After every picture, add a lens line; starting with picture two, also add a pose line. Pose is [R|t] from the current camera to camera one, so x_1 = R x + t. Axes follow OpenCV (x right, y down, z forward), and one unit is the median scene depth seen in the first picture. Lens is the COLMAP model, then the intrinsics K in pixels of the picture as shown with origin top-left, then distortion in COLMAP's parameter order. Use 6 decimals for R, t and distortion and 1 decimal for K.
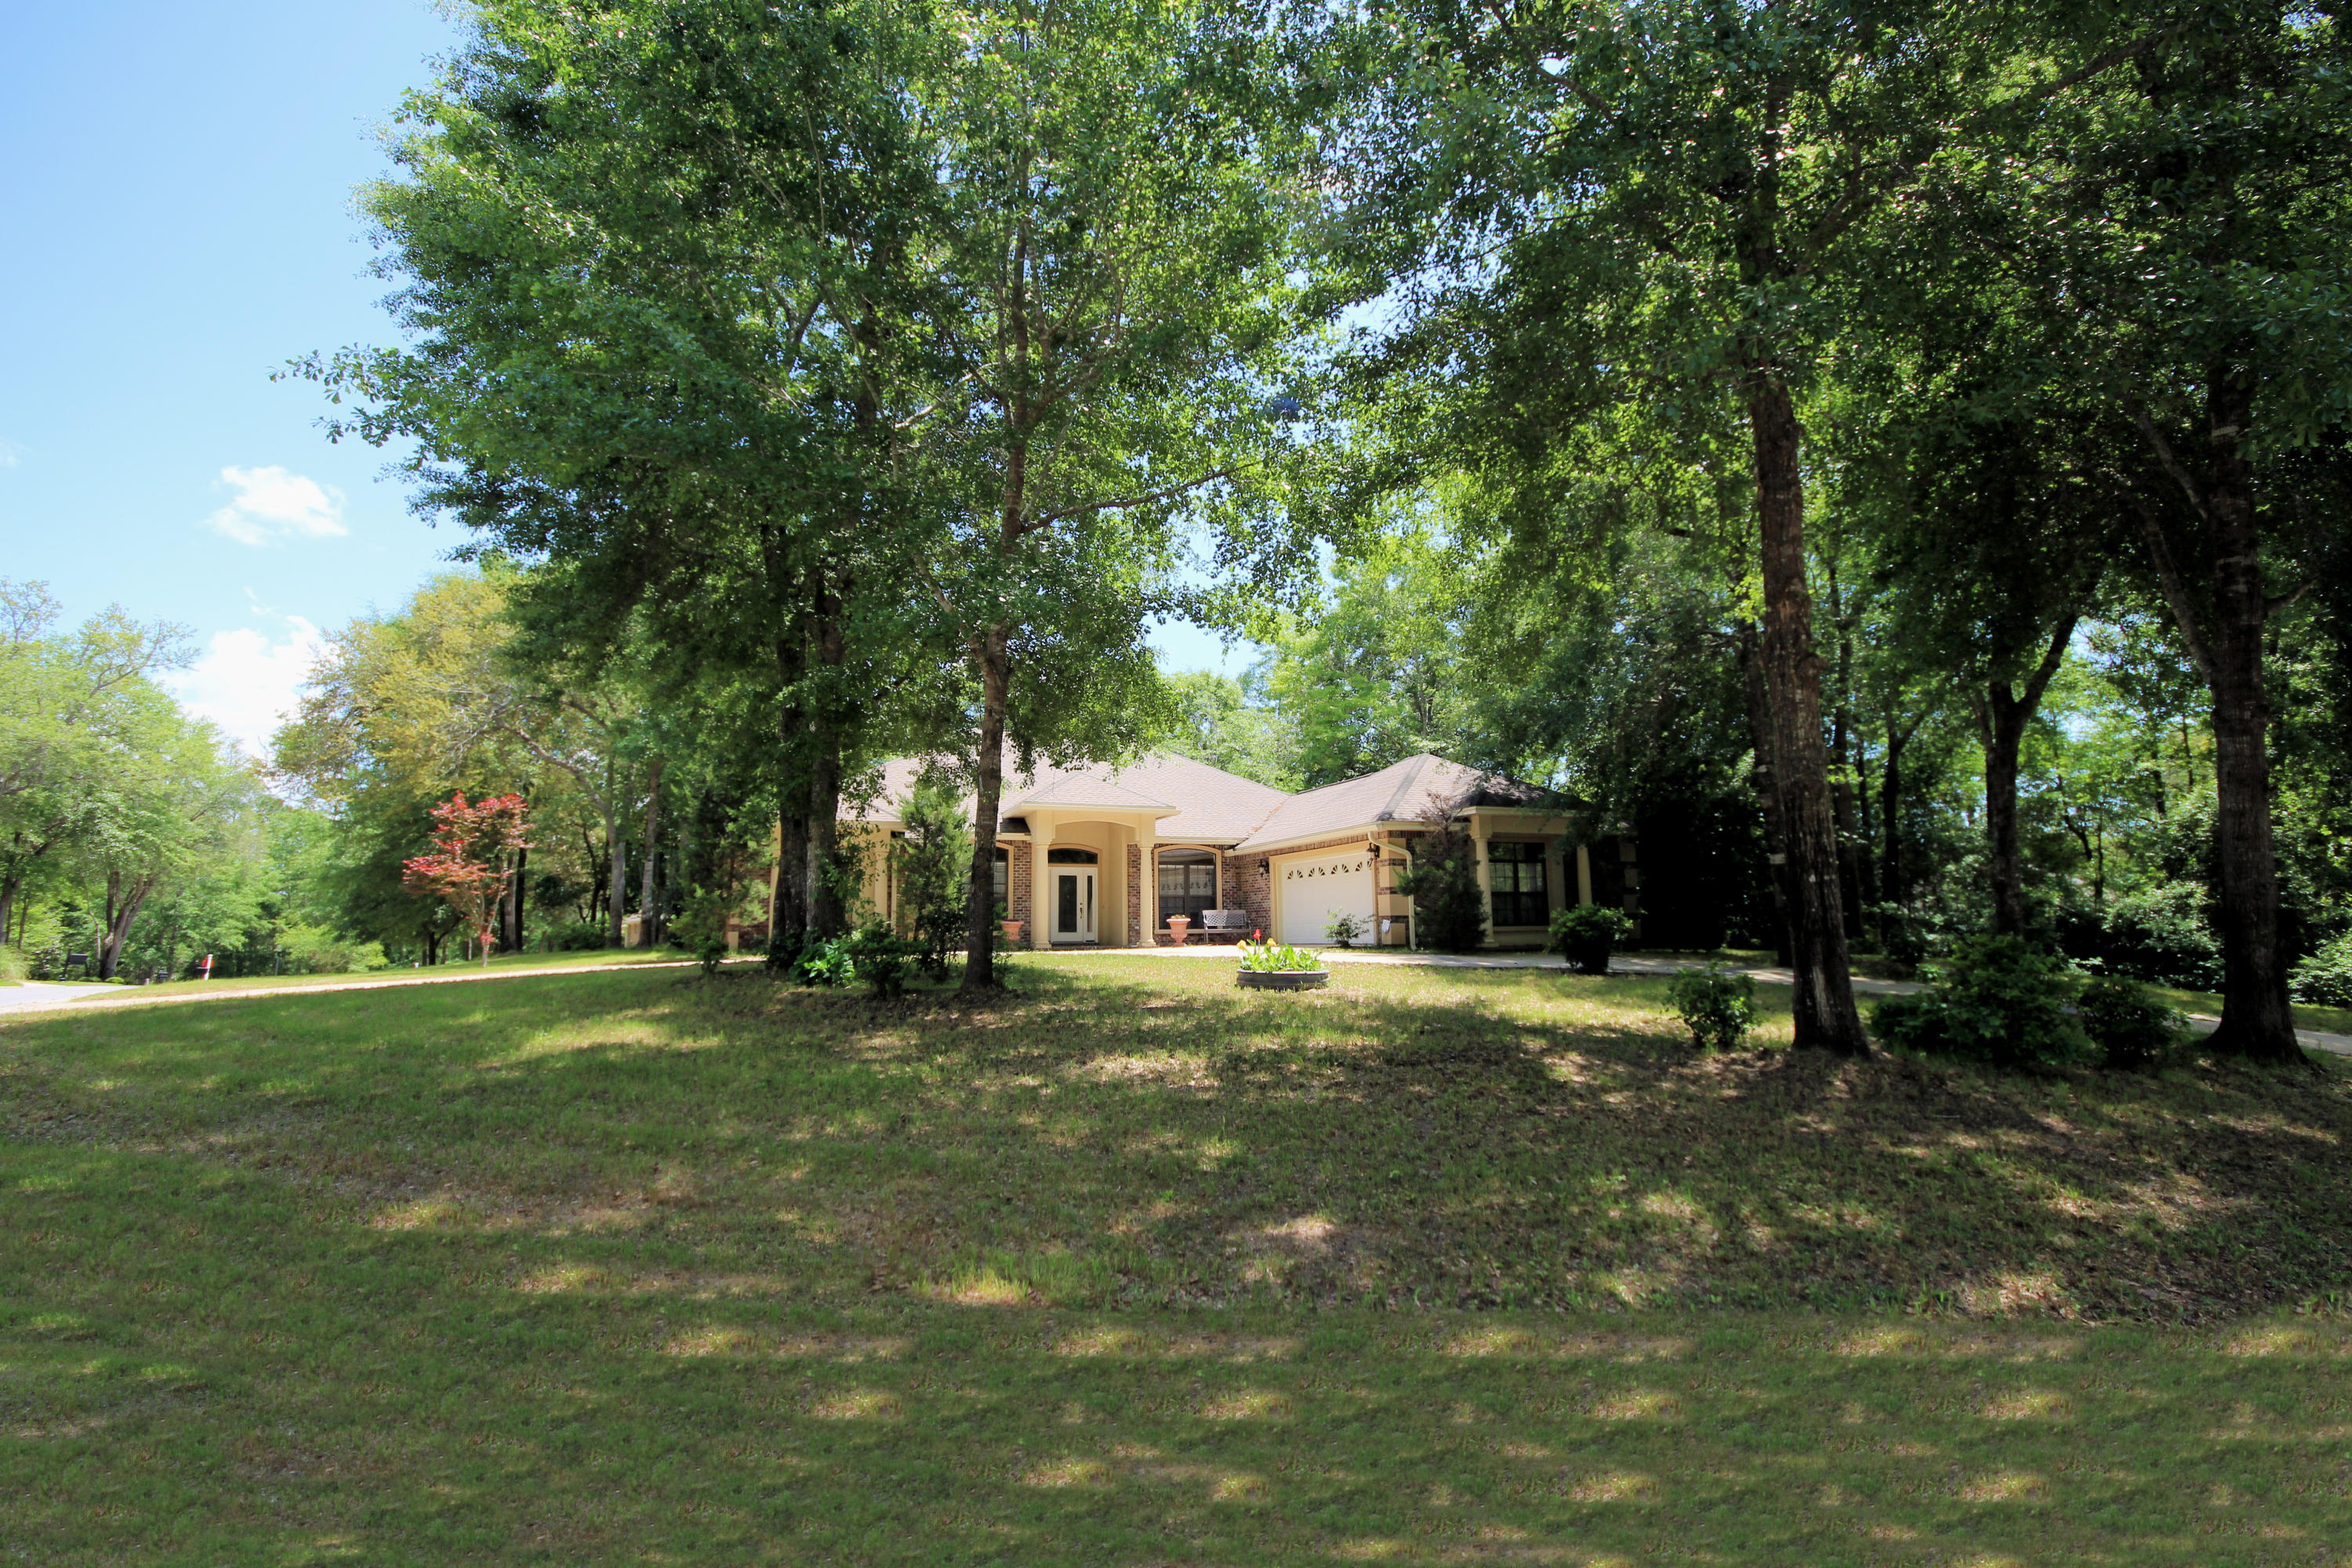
lens RADIAL K [[1086.9, 0, 1173.8], [0, 1086.9, 775.7], [0, 0, 1]] dist [0.001172, -0.004266]
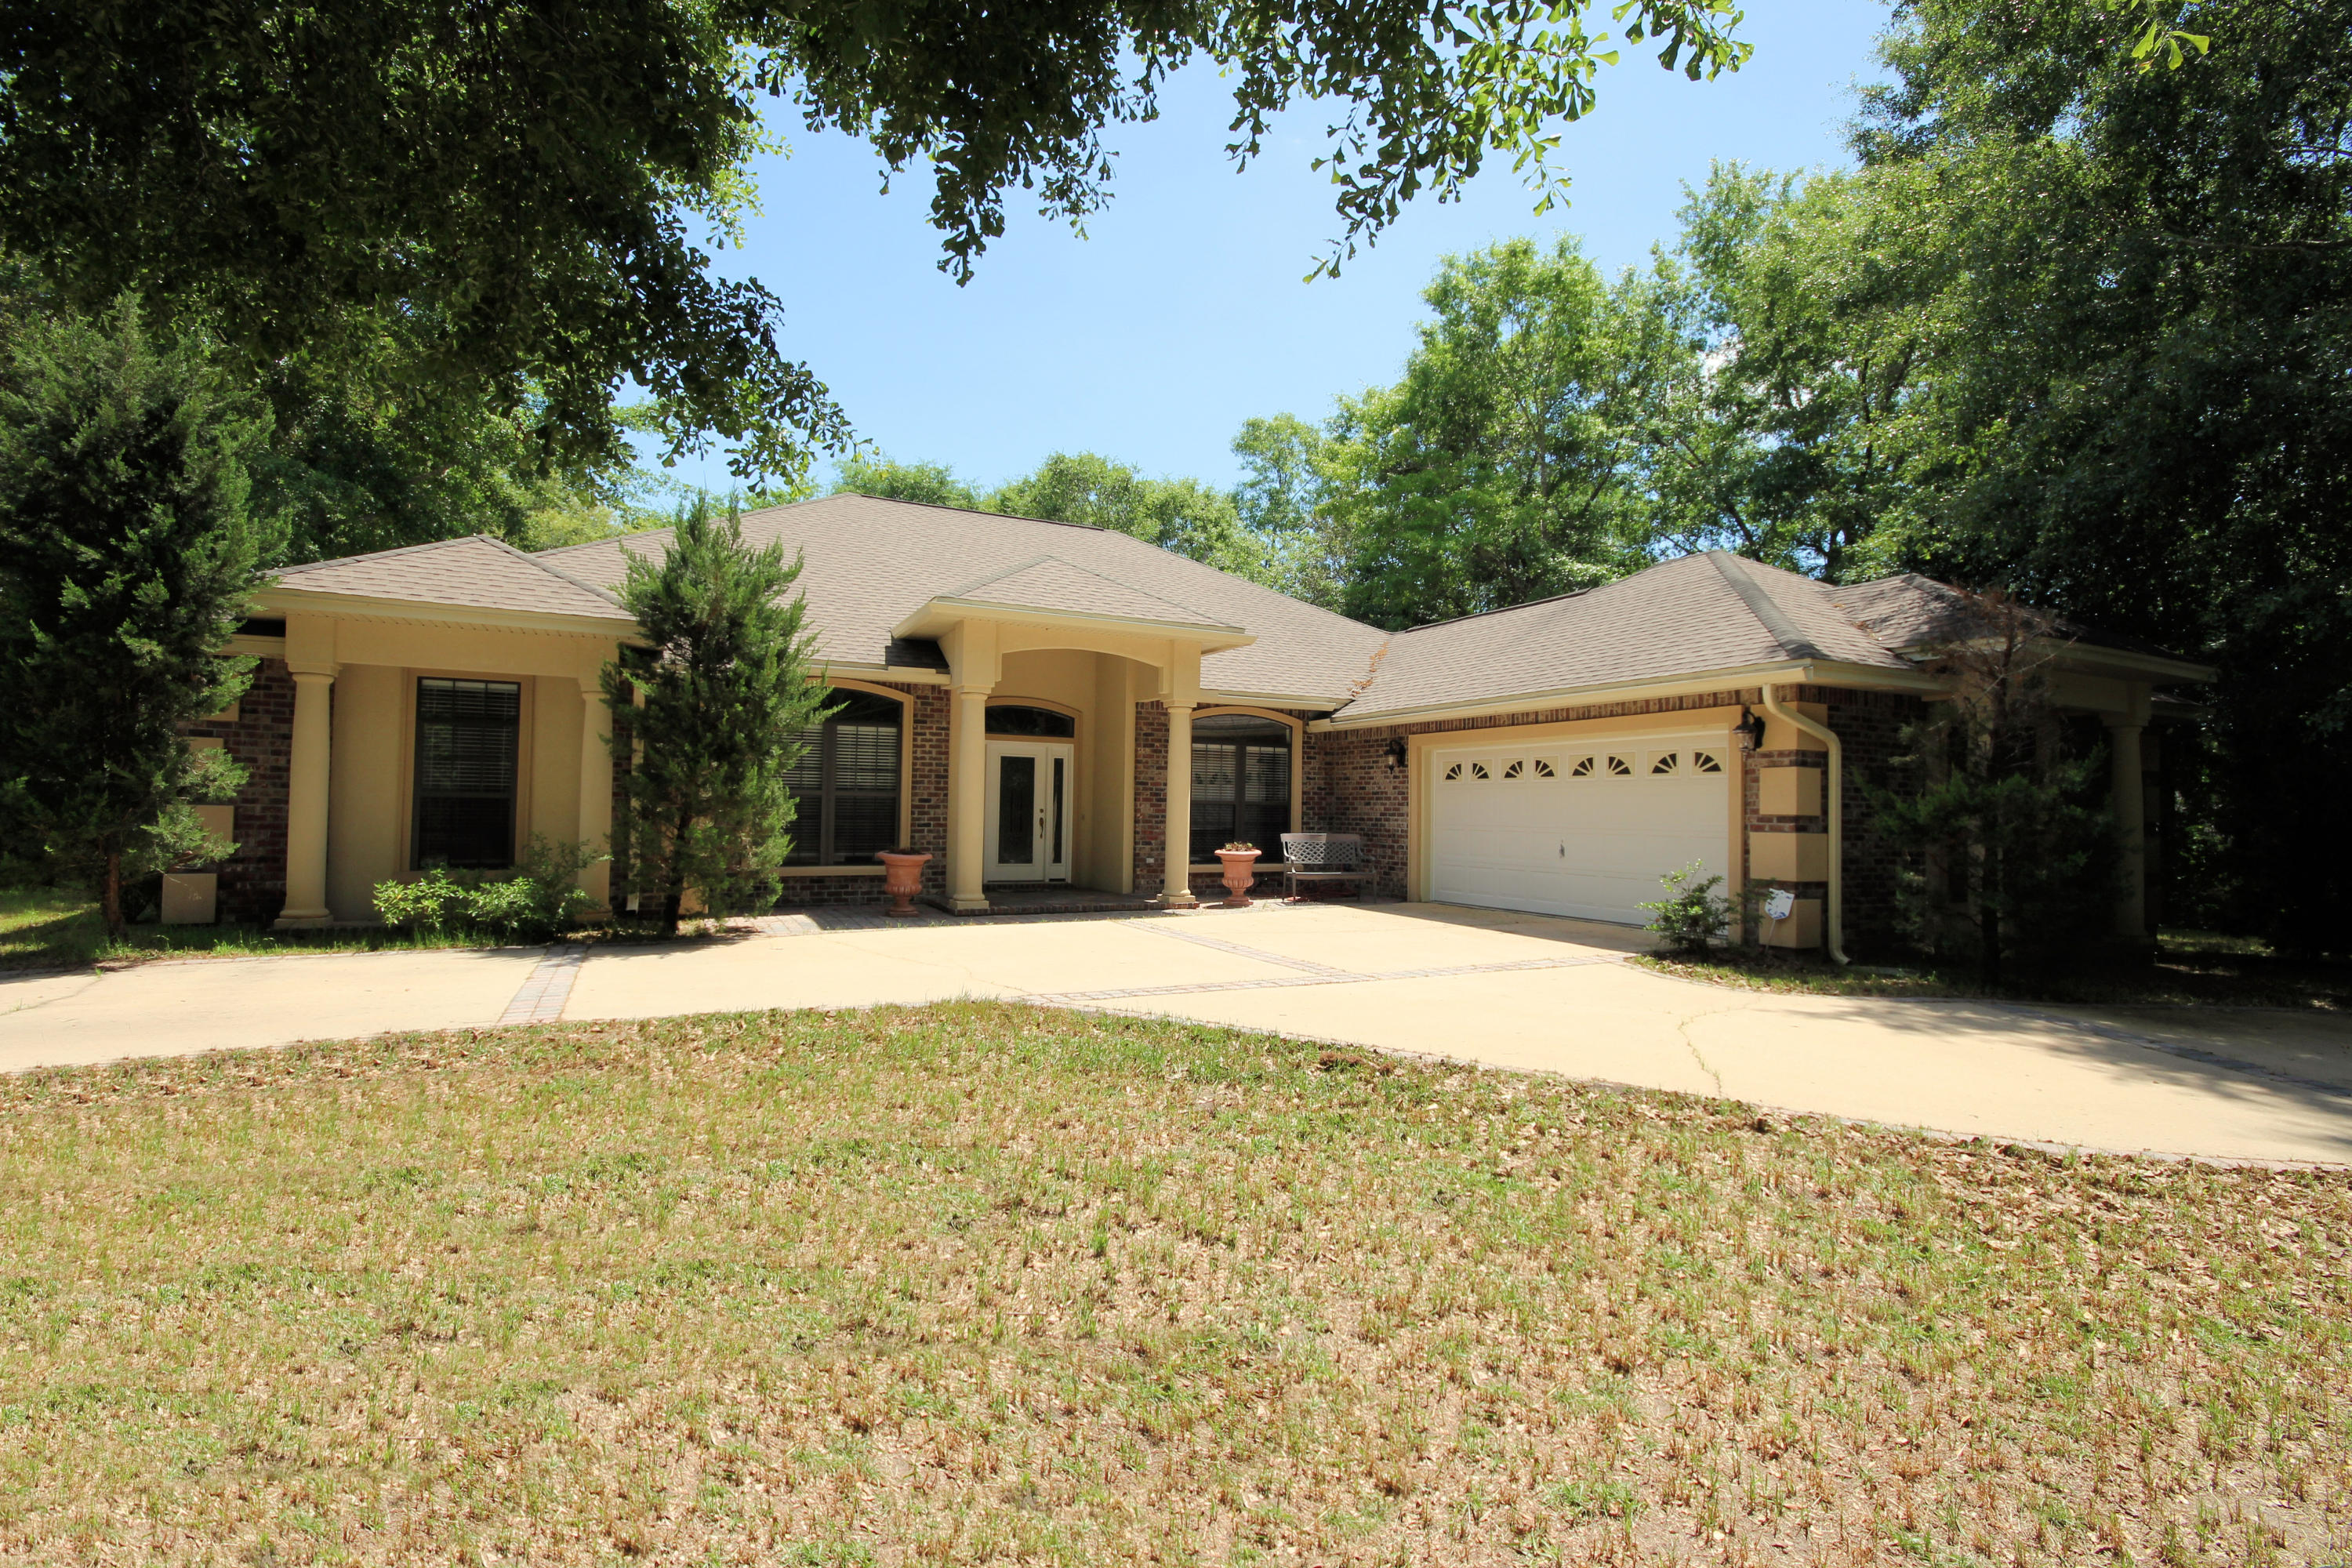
lens RADIAL K [[1086.9, 0, 1185.4], [0, 1086.9, 792.6], [0, 0, 1]] dist [0.001172, -0.004266]
pose [[0.995395, 0.030402, 0.090911, -0.067361], [-0.041810, 0.991105, 0.126345, 0.040408], [-0.086261, -0.129564, 0.987812, 0.489927]]
